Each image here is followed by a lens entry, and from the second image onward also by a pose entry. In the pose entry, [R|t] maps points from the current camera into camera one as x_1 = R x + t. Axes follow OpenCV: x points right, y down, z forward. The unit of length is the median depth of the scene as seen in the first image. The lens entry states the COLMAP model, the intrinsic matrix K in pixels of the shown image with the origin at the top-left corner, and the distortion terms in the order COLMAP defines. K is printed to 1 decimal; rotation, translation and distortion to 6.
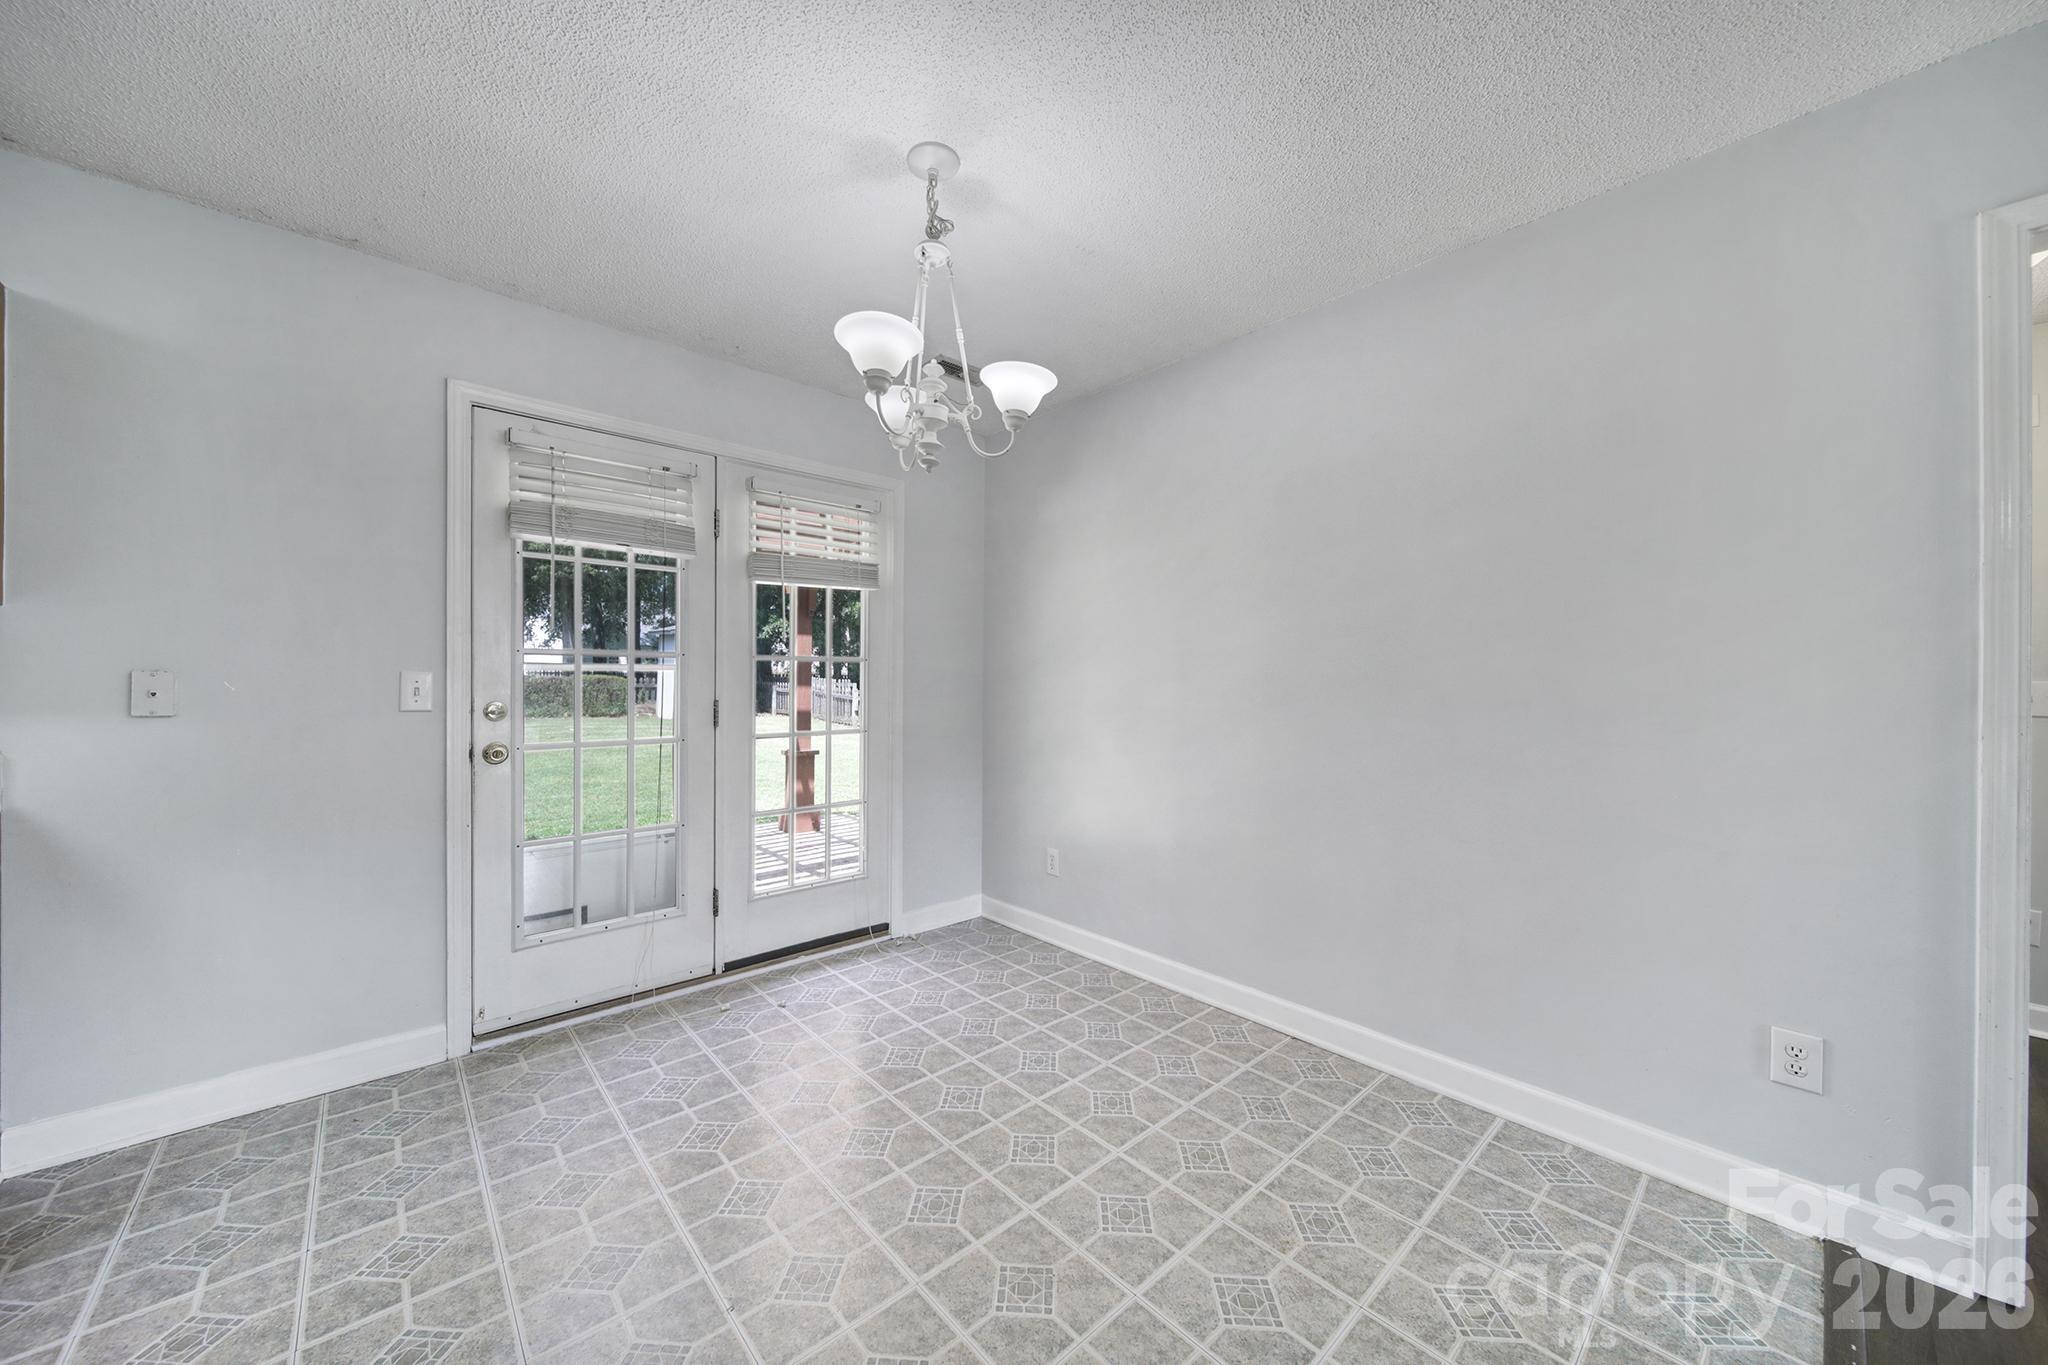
lens RADIAL K [[719.2, 0, 1024.0], [0, 719.2, 682.5], [0, 0, 1]] dist [-0.001046, -0.000017]
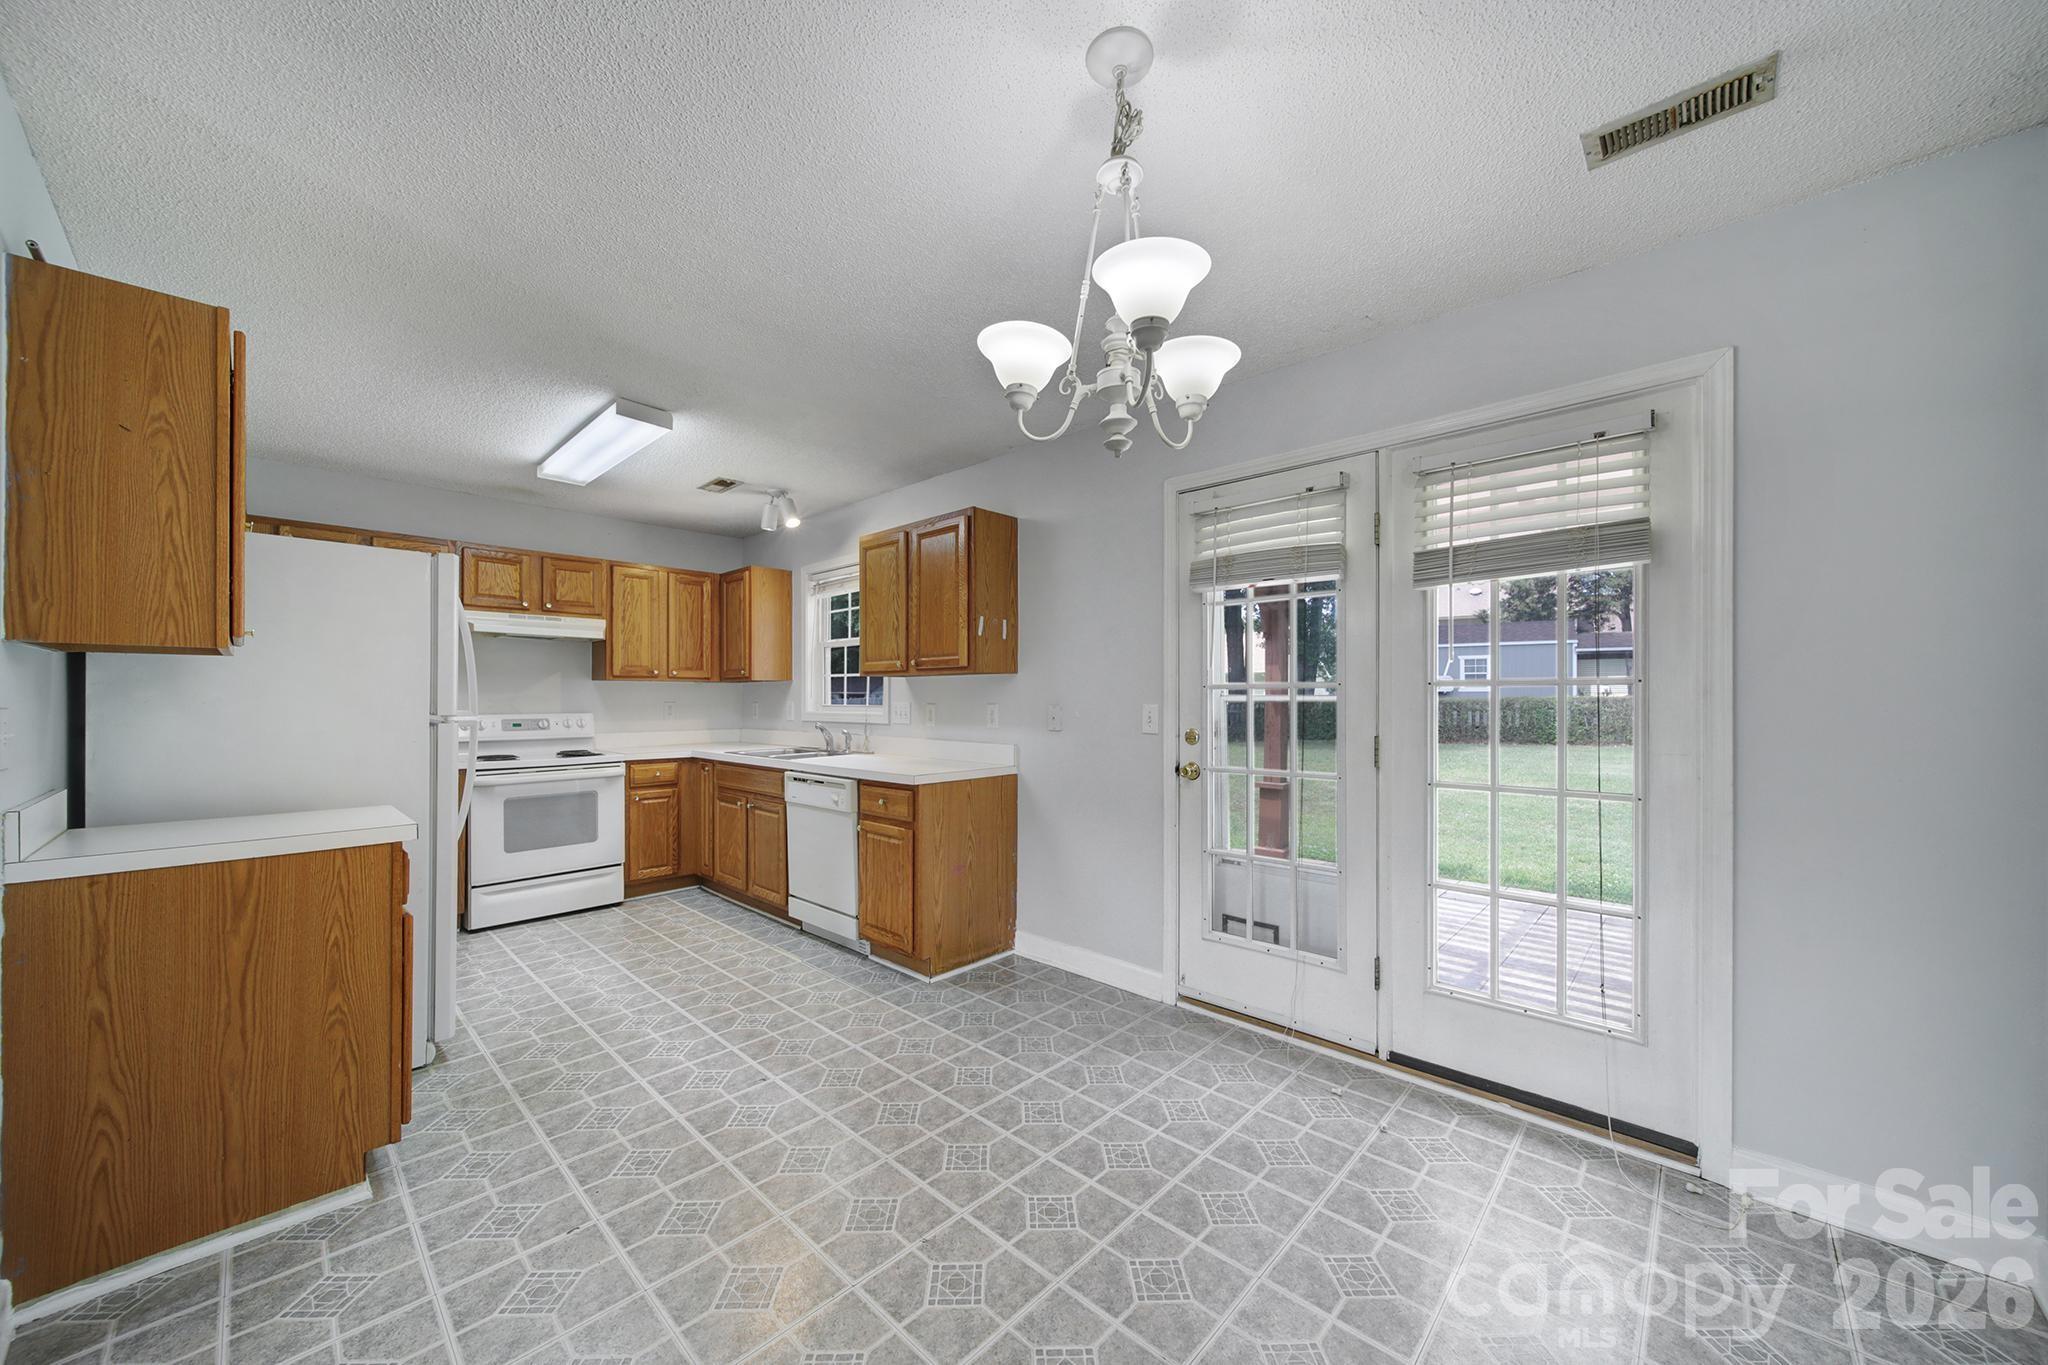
lens RADIAL K [[727.4, 0, 1026.8], [0, 727.4, 700.4], [0, 0, 1]] dist [-0.005326, -0.000184]
pose [[0.087607, -0.005757, -0.996138, 0.414066], [-0.002227, 0.999980, -0.005975, -0.012272], [0.996153, 0.002741, 0.087593, 0.535359]]
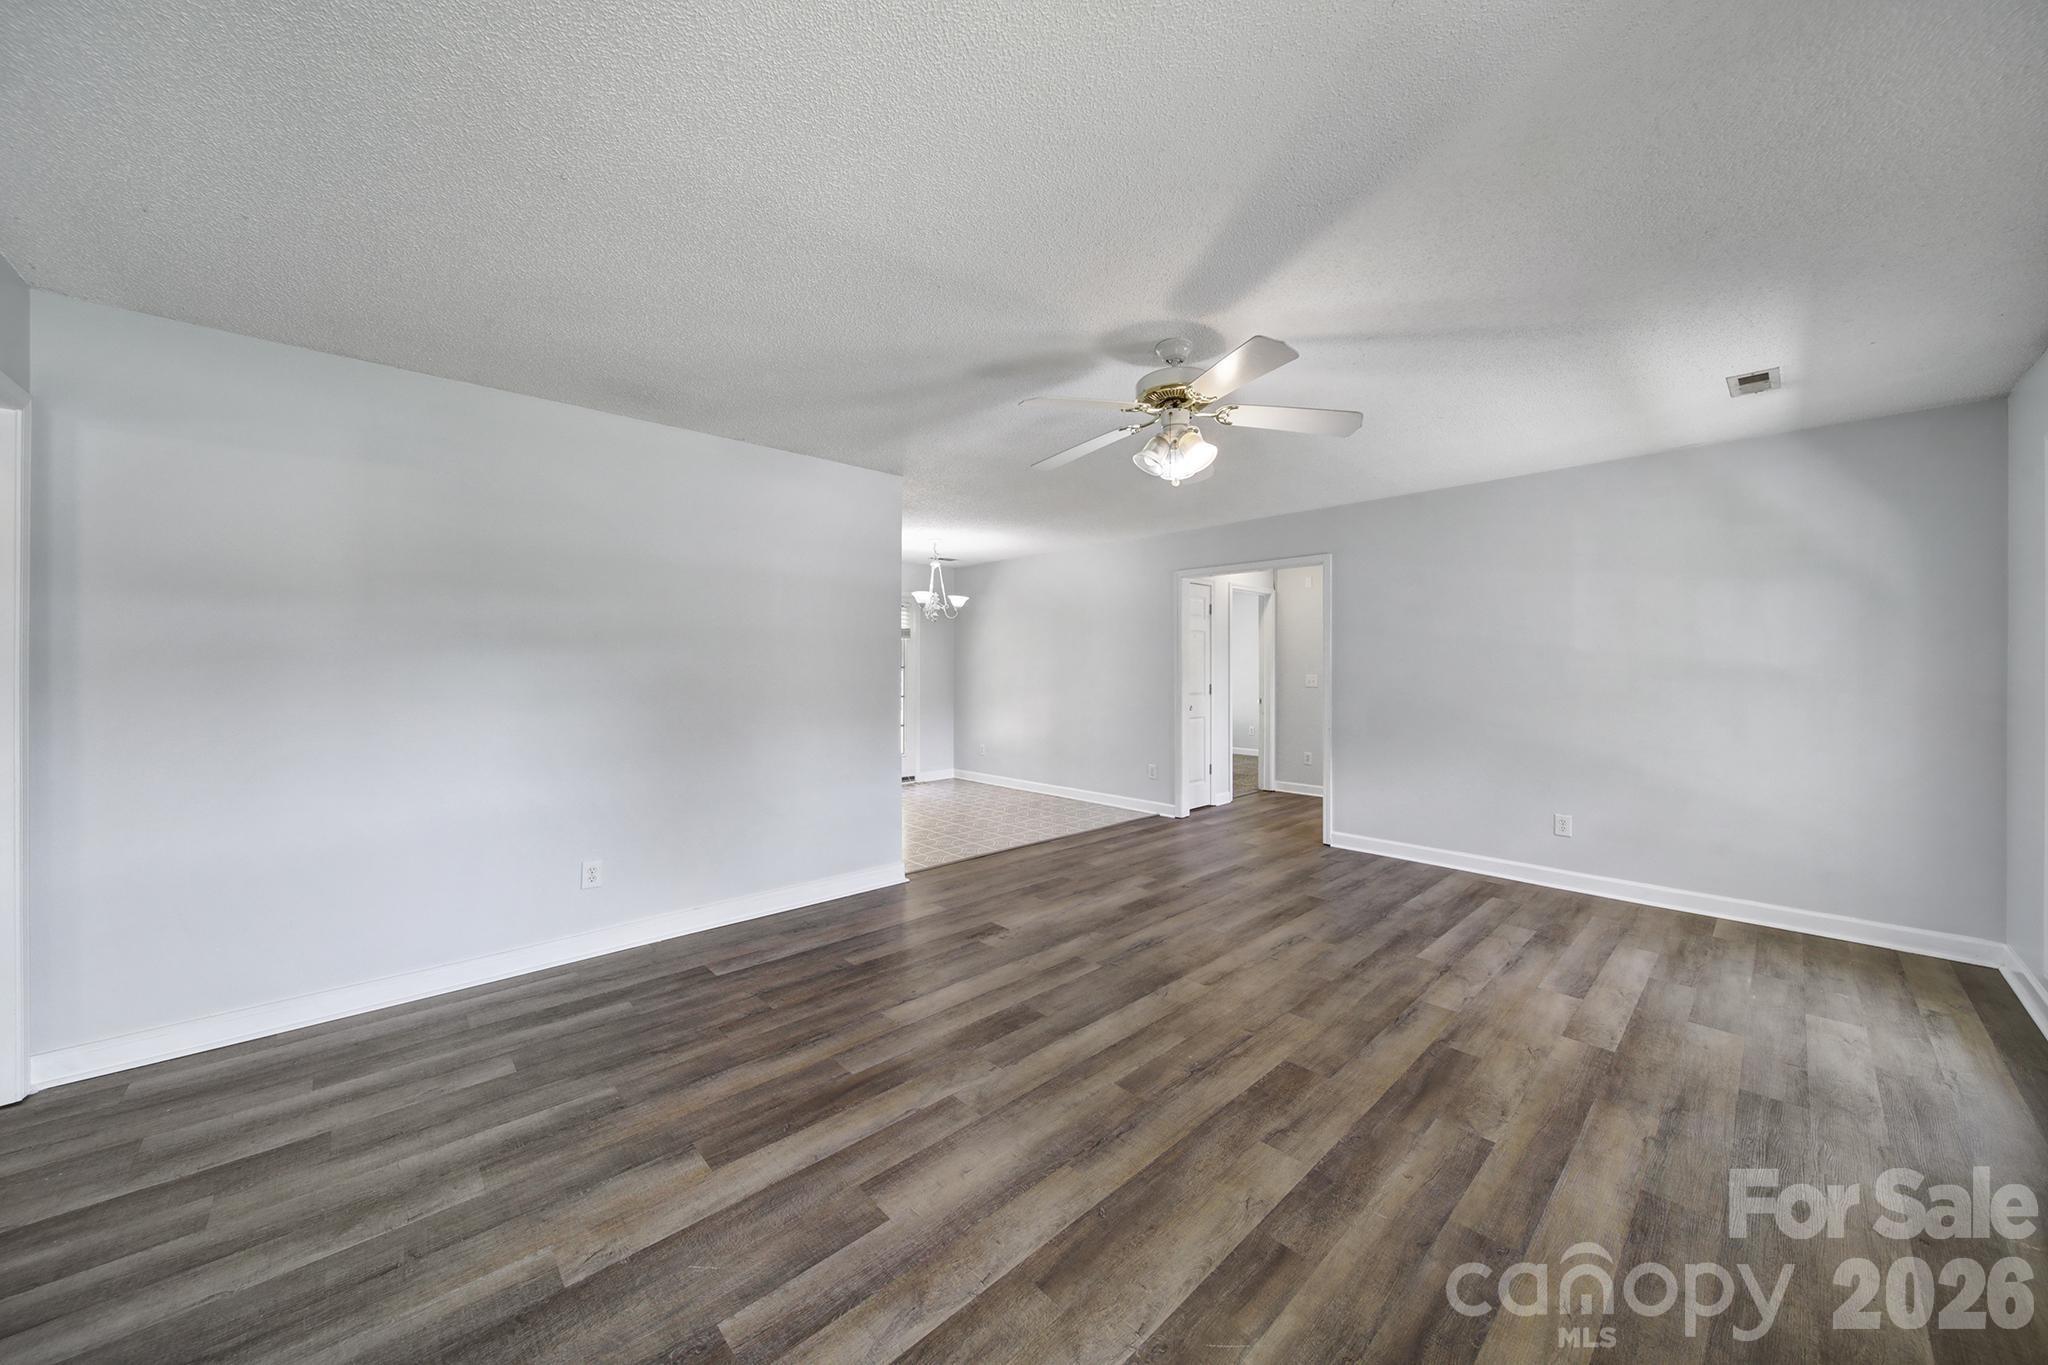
lens RADIAL K [[719.2, 0, 1024.0], [0, 719.2, 682.5], [0, 0, 1]] dist [-0.001046, -0.000017]
pose [[0.999743, -0.007566, 0.021373, 0.158728], [0.007107, 0.999745, 0.021443, -0.035504], [-0.021530, -0.021286, 0.999542, -1.763393]]
